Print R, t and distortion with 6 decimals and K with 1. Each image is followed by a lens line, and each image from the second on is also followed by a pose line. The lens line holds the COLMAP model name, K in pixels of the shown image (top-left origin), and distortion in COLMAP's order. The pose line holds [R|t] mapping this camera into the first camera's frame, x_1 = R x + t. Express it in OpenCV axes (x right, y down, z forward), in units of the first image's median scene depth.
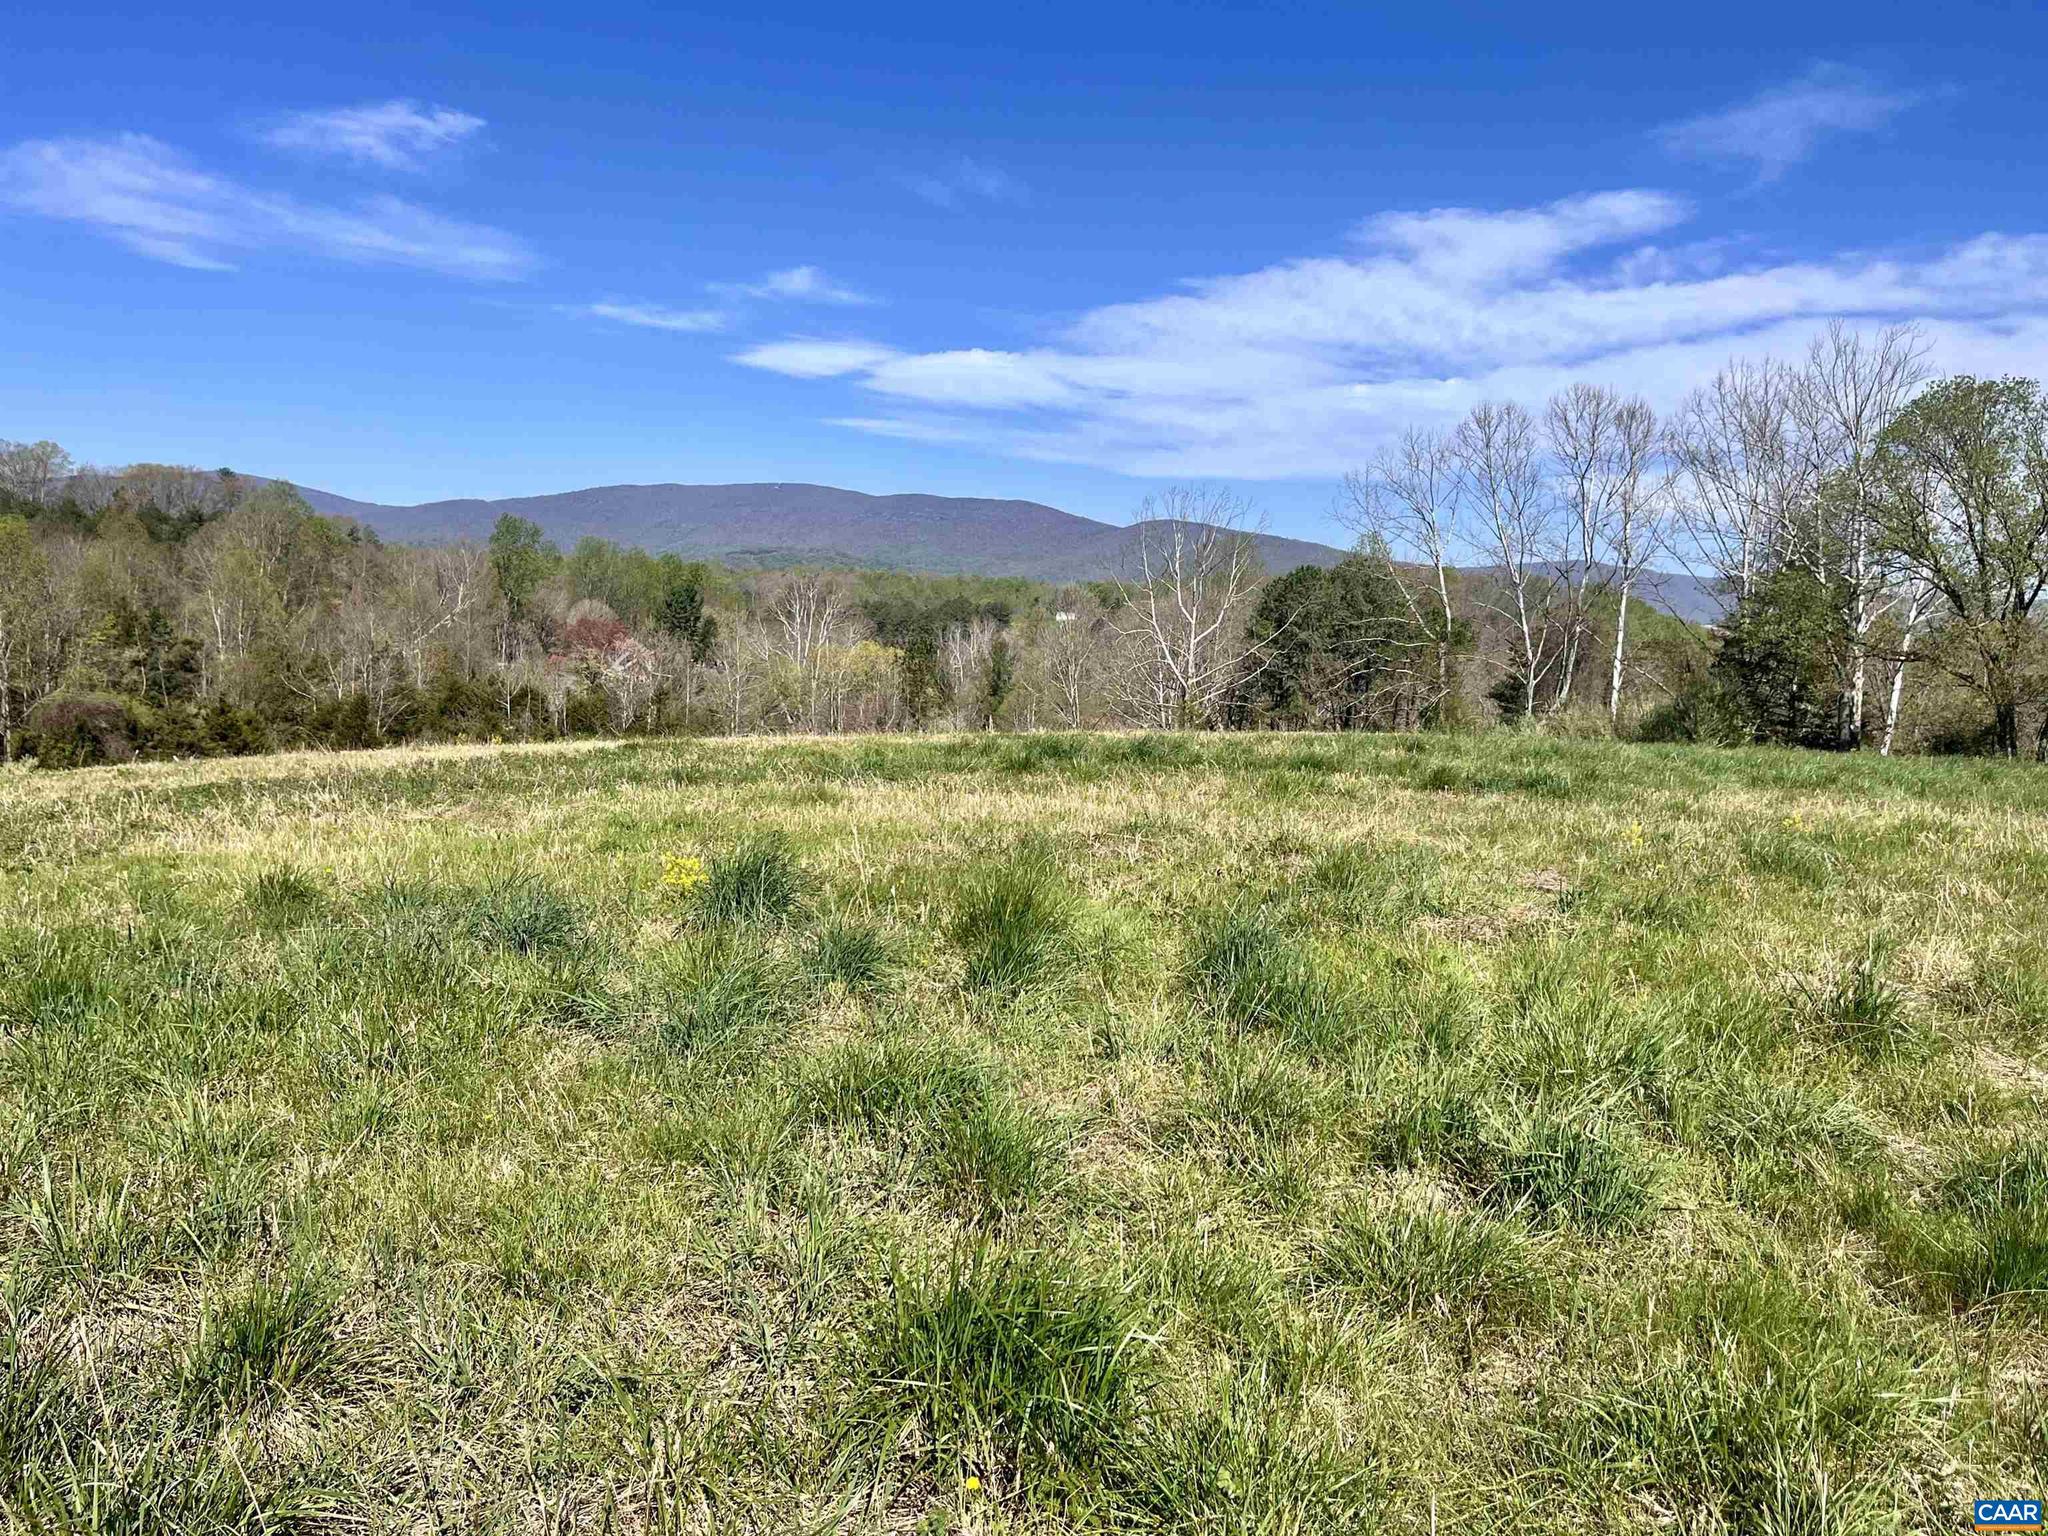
lens RADIAL K [[1551.0, 0, 1024.8], [0, 1551.0, 767.9], [0, 0, 1]] dist [-0.003132, -0.001074]
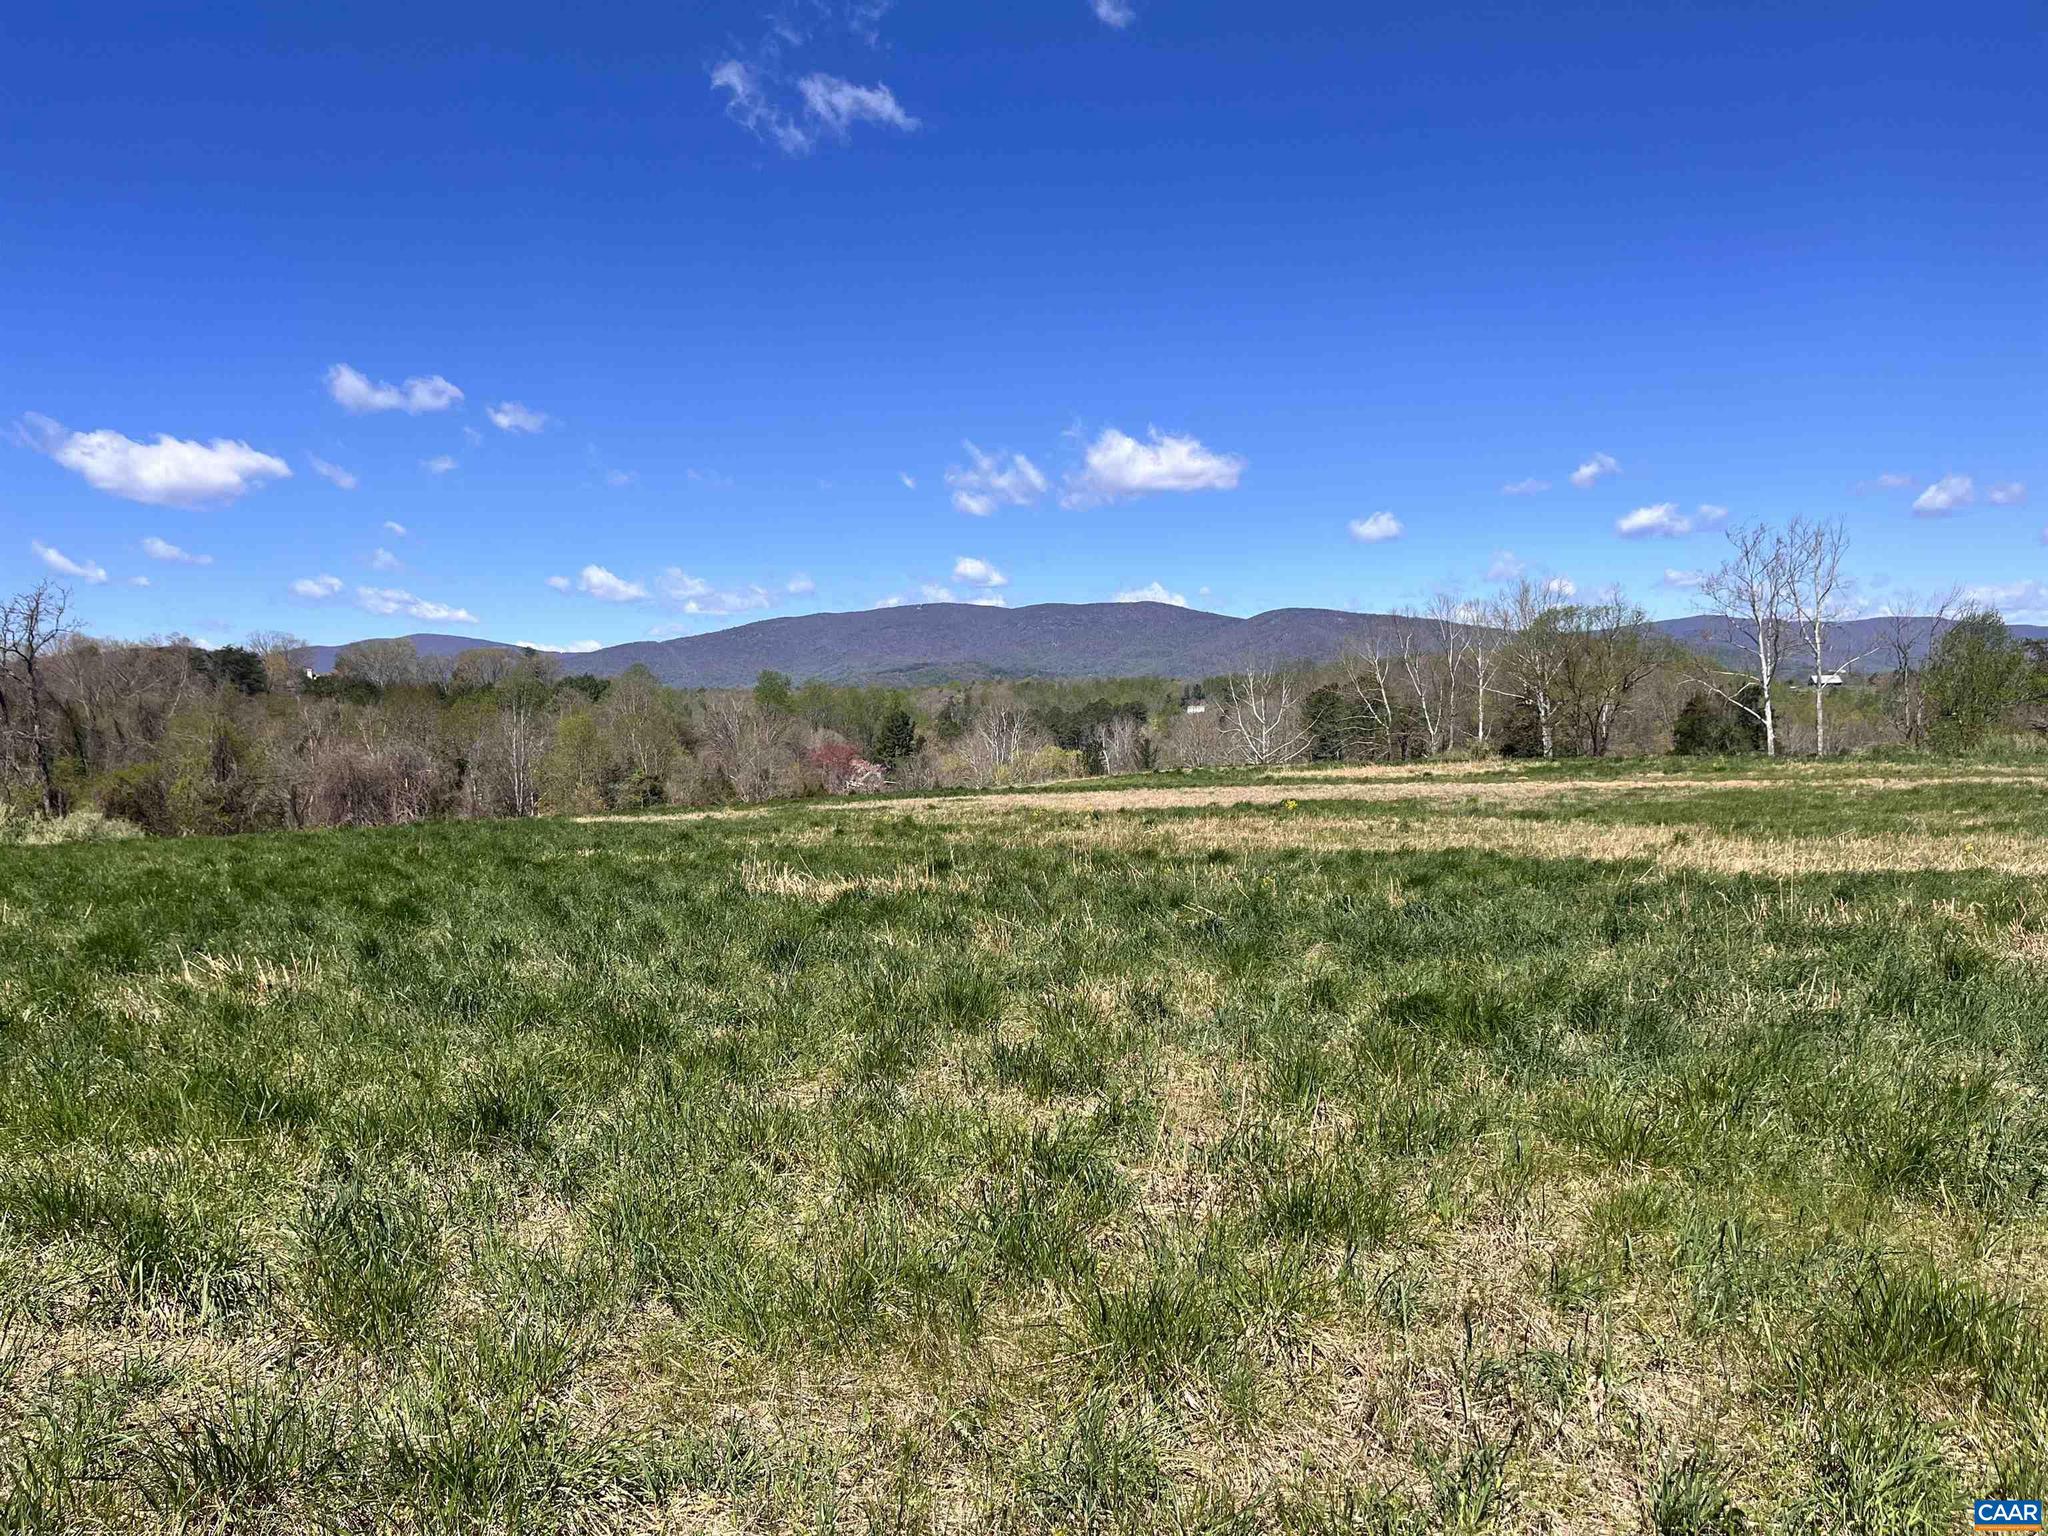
lens RADIAL K [[1551.0, 0, 1023.5], [0, 1551.0, 768.9], [0, 0, 1]] dist [-0.003132, -0.001074]
pose [[0.993479, -0.071029, -0.089191, -0.000610], [0.065471, 0.995815, -0.063771, 0.008994], [0.093347, 0.057516, 0.993971, -0.133276]]
